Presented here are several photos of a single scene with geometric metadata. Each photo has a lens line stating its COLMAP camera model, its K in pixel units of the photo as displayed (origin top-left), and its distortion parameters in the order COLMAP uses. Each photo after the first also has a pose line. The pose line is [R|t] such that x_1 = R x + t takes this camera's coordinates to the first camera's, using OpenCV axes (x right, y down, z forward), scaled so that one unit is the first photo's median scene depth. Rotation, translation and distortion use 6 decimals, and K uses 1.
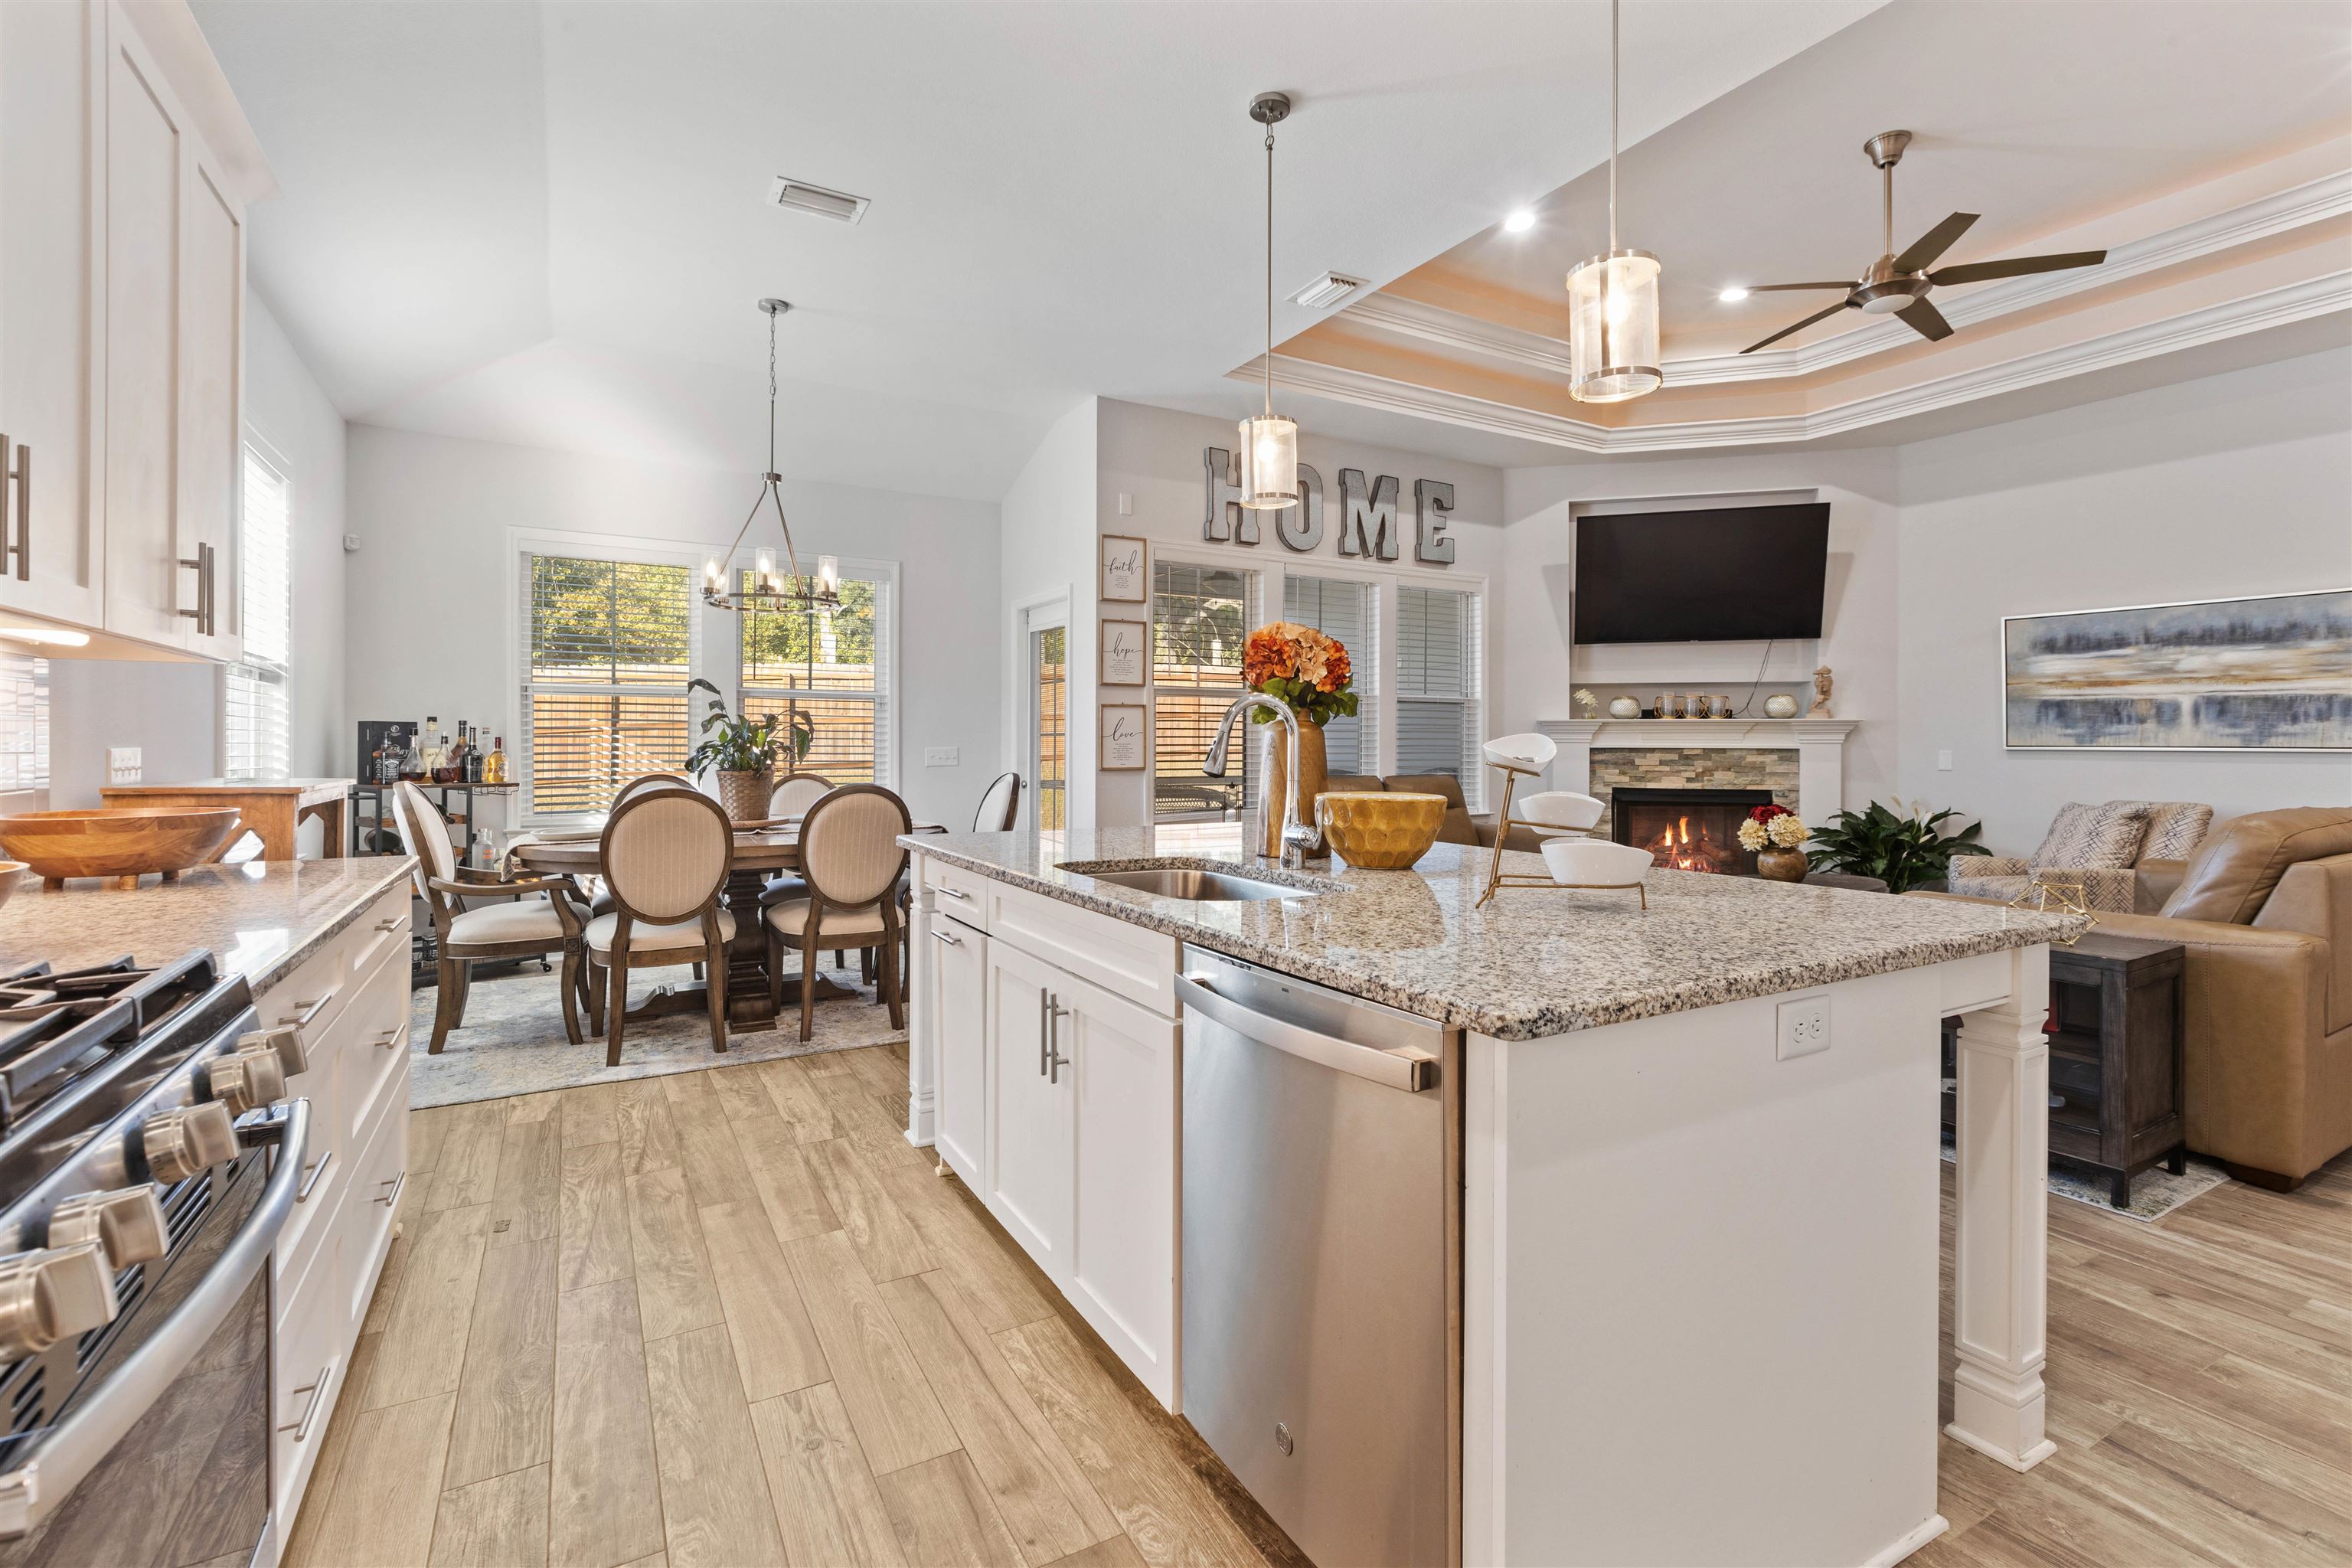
lens RADIAL K [[1064.7, 0, 1177.8], [0, 1064.7, 743.1], [0, 0, 1]] dist [0.002871, -0.001508]
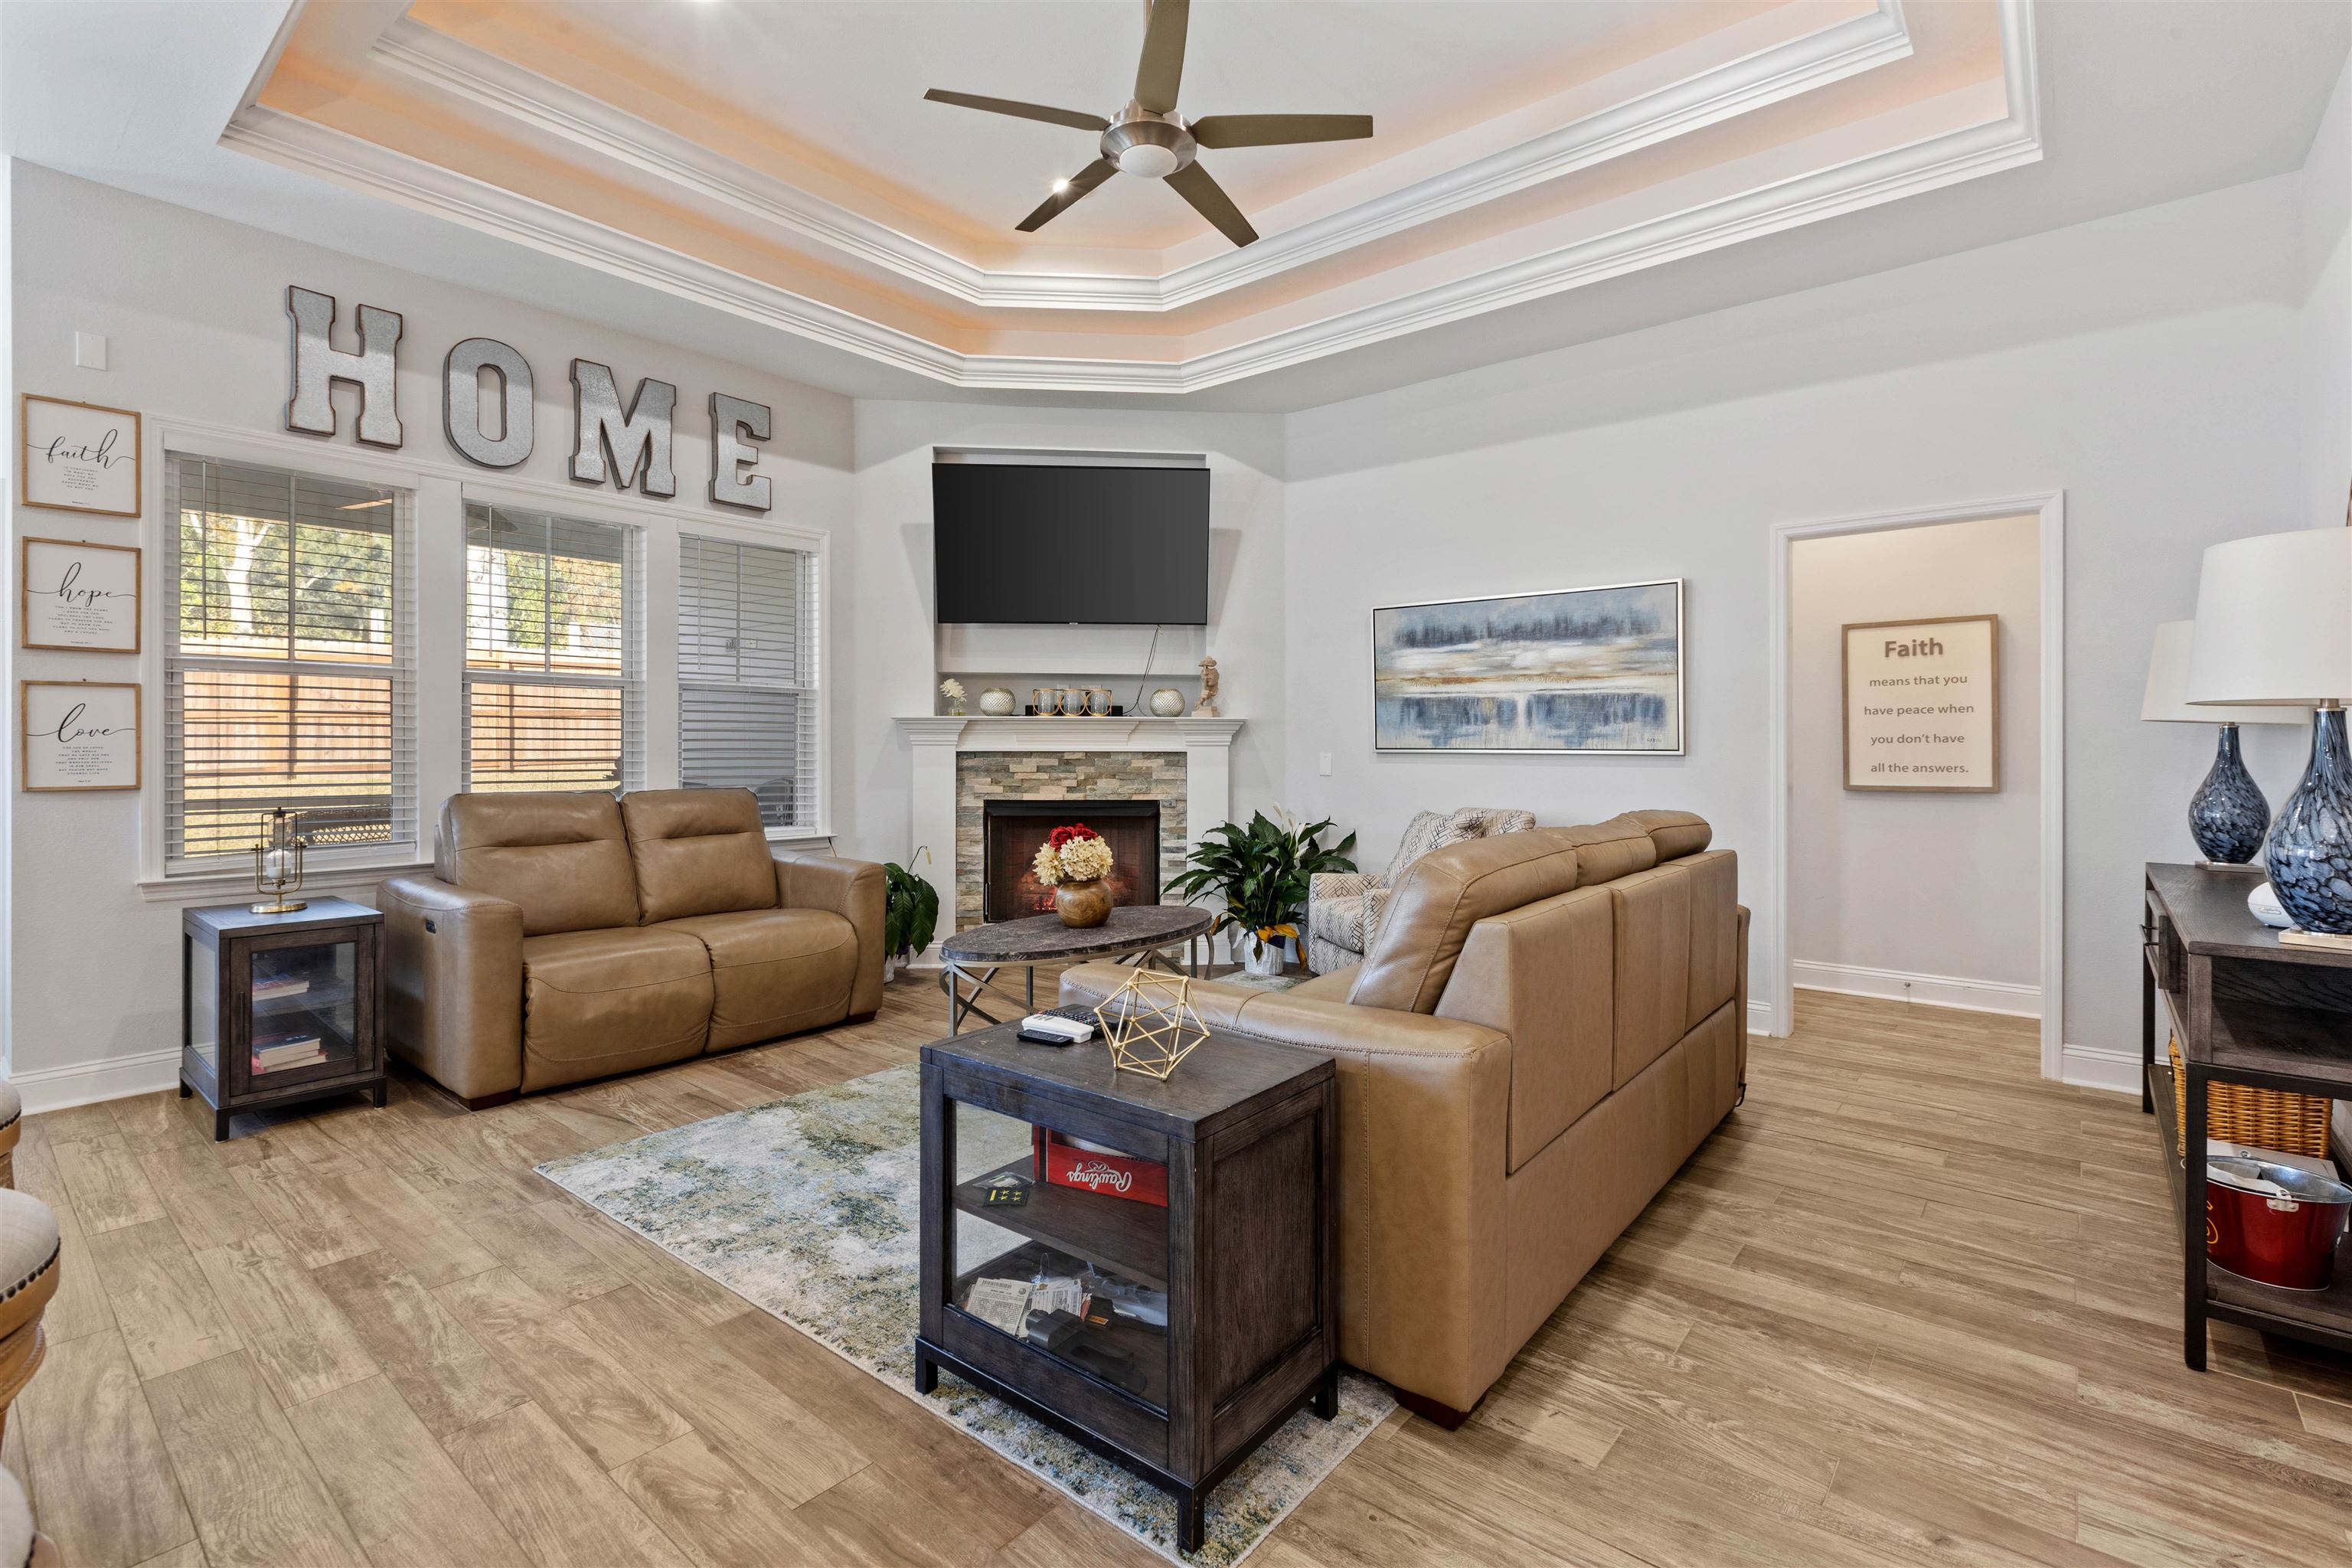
lens RADIAL K [[1068.1, 0, 1182.0], [0, 1068.1, 744.0], [0, 0, 1]] dist [0.000753, -0.000363]
pose [[0.935887, -0.000080, 0.352302, 0.335695], [0.000876, 0.999997, -0.002101, 0.000762], [-0.352300, 0.002275, 0.935884, 0.228405]]
